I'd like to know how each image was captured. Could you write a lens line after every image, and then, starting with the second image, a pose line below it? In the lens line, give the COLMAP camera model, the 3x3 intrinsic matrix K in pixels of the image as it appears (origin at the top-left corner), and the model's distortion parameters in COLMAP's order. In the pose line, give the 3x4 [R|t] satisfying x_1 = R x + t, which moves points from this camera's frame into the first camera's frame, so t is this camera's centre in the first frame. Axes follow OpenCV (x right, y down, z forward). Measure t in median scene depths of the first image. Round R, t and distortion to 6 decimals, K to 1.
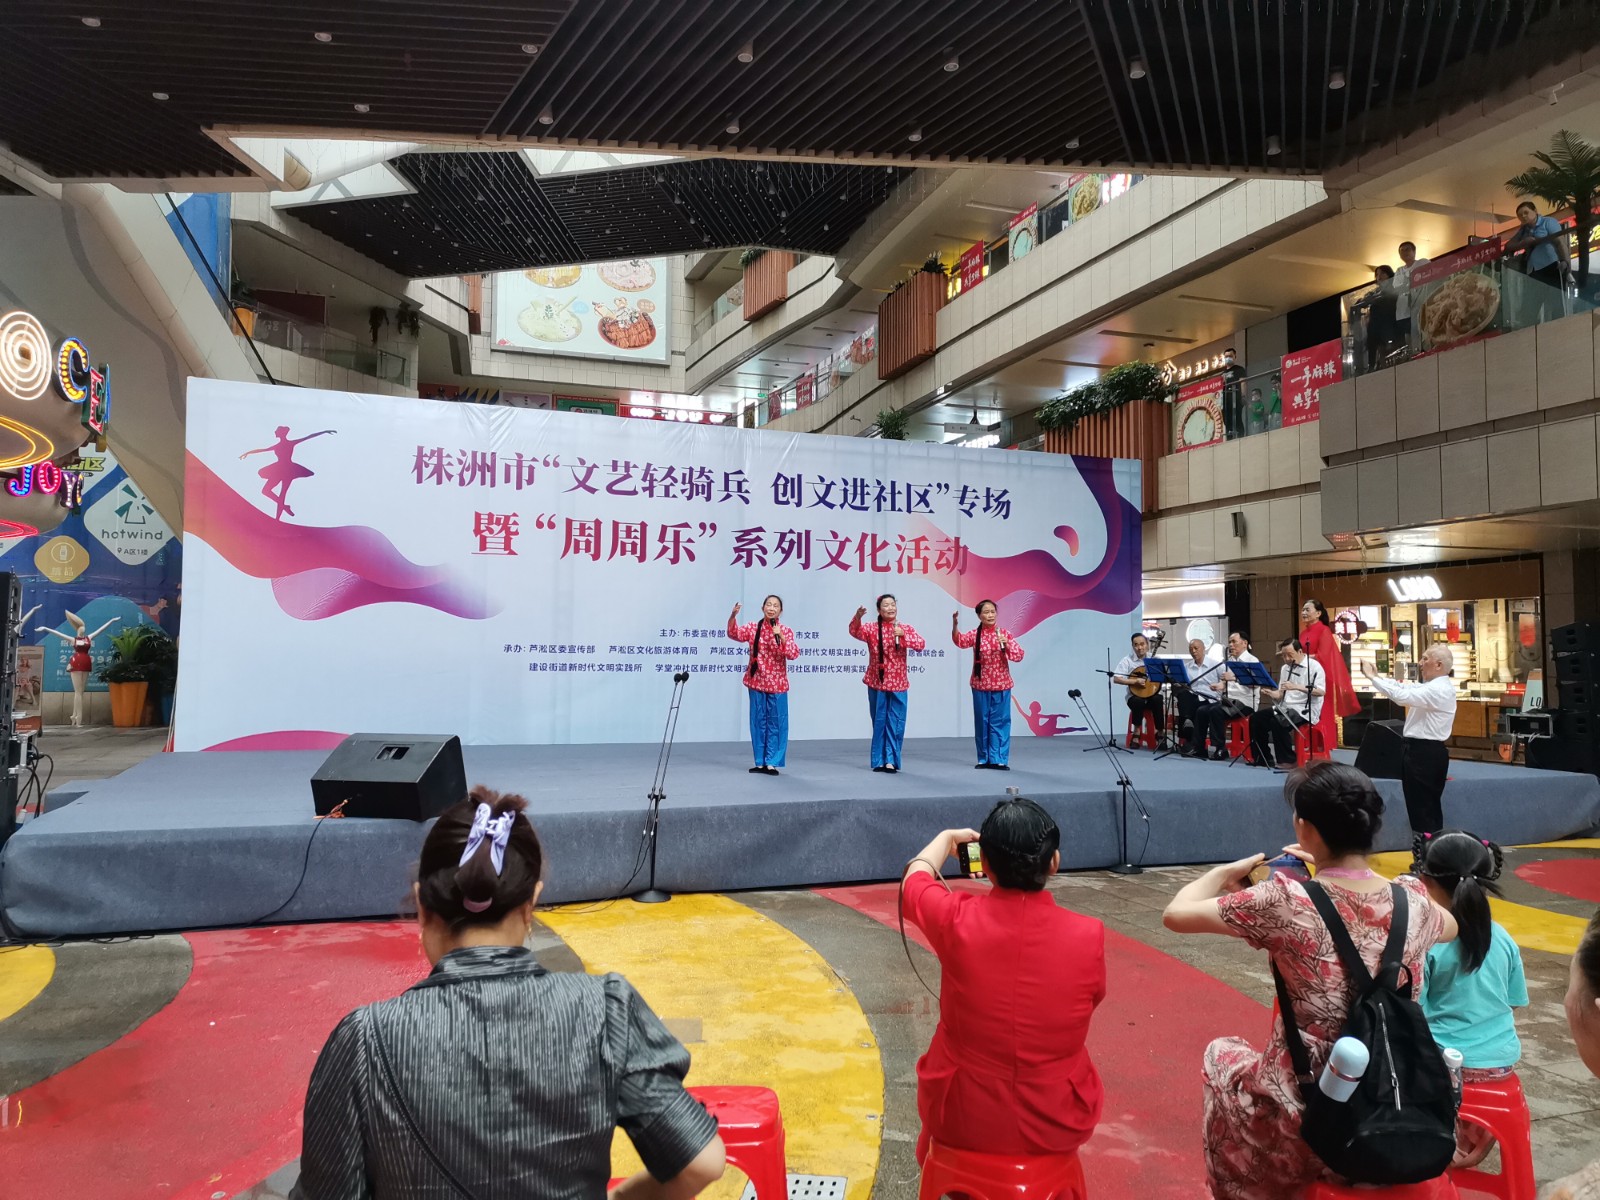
lens RADIAL K [[1237.3, 0, 790.4], [0, 1237.3, 622.2], [0, 0, 1]] dist [0.041402, -0.004126]
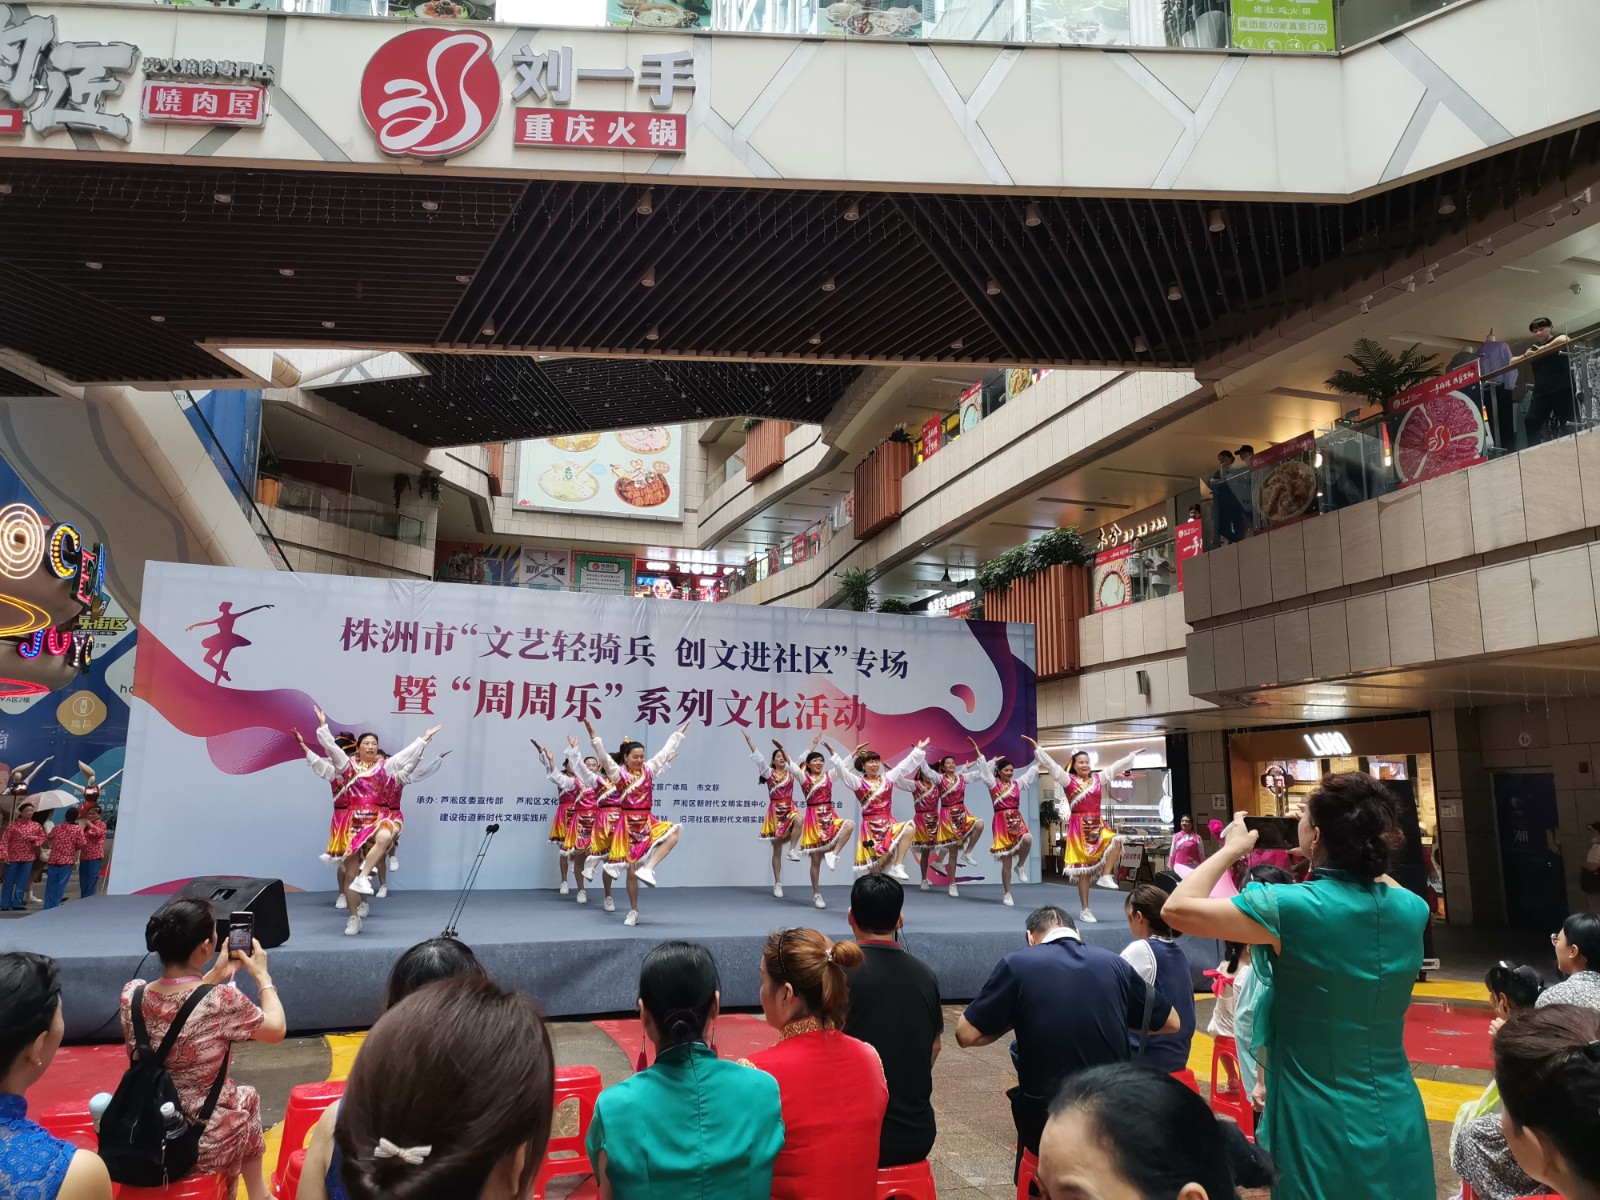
lens RADIAL K [[1255.1, 0, 800.0], [0, 1255.1, 600.0], [0, 0, 1]] dist [0.038117, -0.005163]
pose [[0.998907, -0.003526, -0.046600, 0.140719], [-0.002675, 0.991198, -0.132358, -0.006461], [0.046657, 0.132338, 0.990106, -0.096767]]
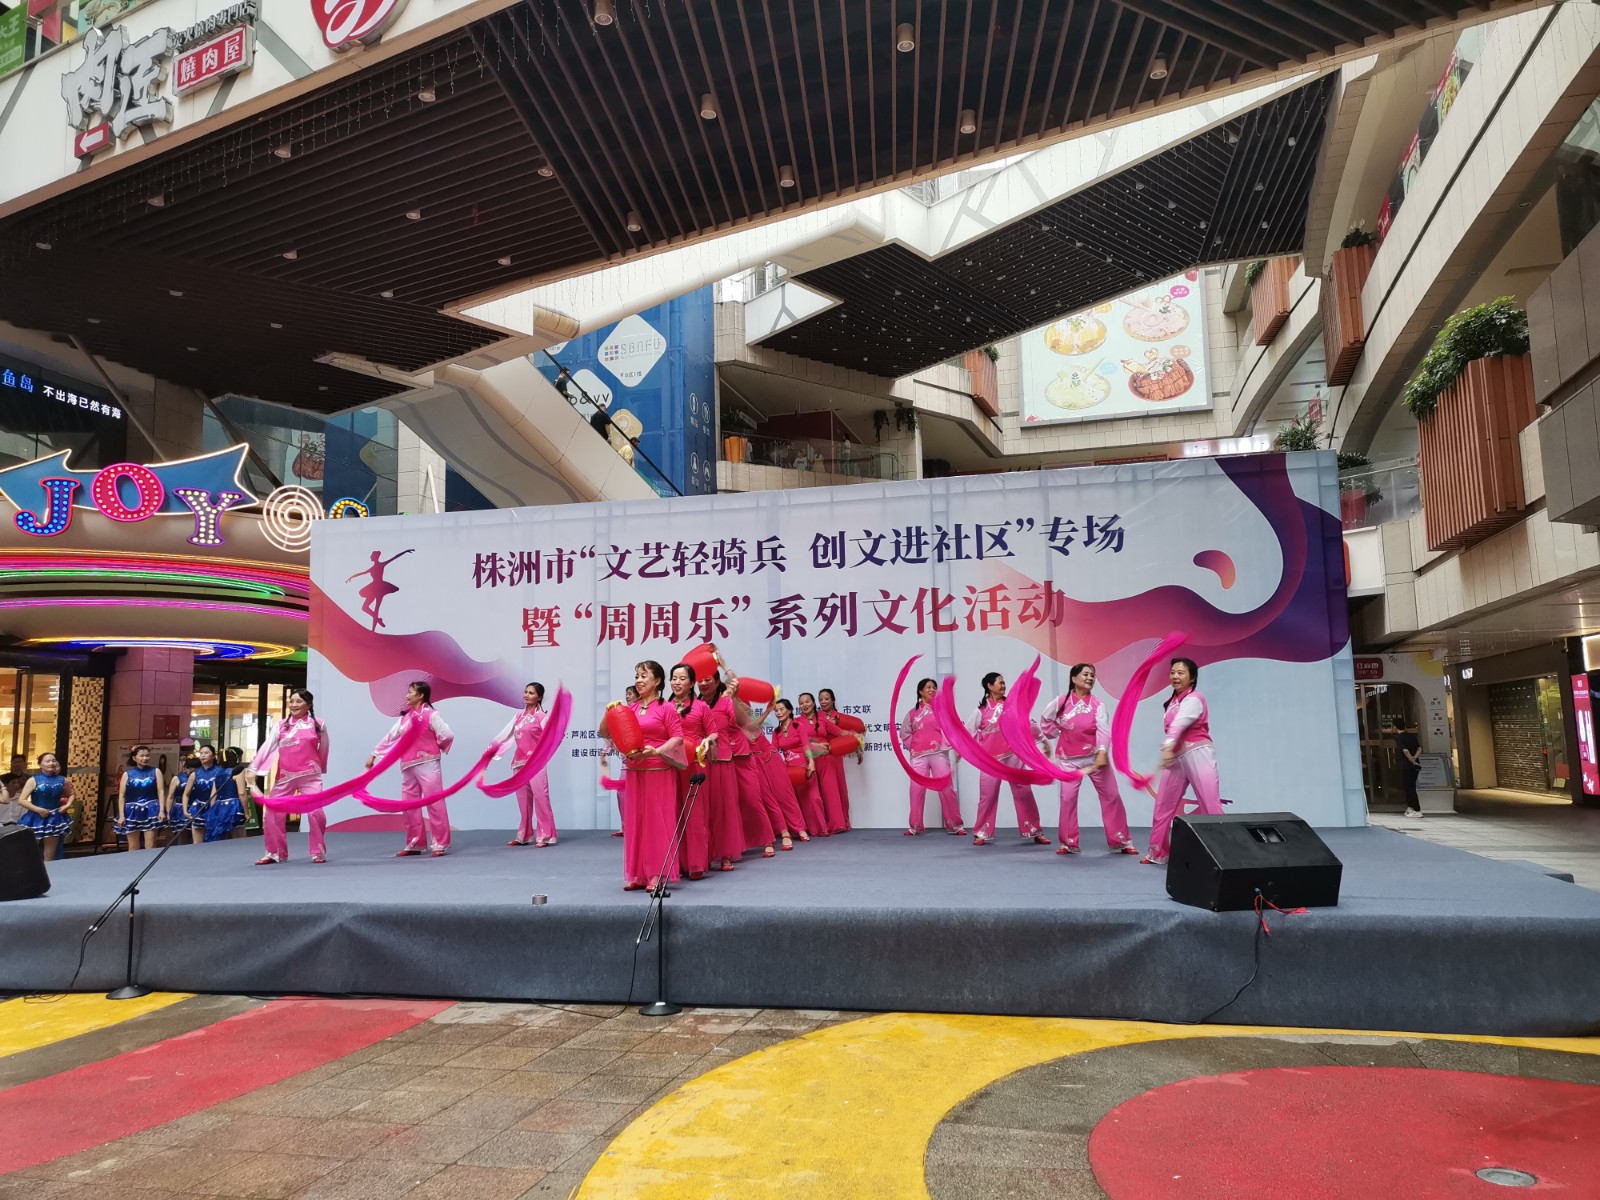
lens RADIAL K [[1237.3, 0, 790.4], [0, 1237.3, 622.2], [0, 0, 1]] dist [0.041402, -0.004126]
pose [[0.806685, -0.084435, -0.584918, 0.484567], [0.047148, 0.995781, -0.078721, 0.015127], [0.589097, 0.035925, 0.807263, 0.243475]]
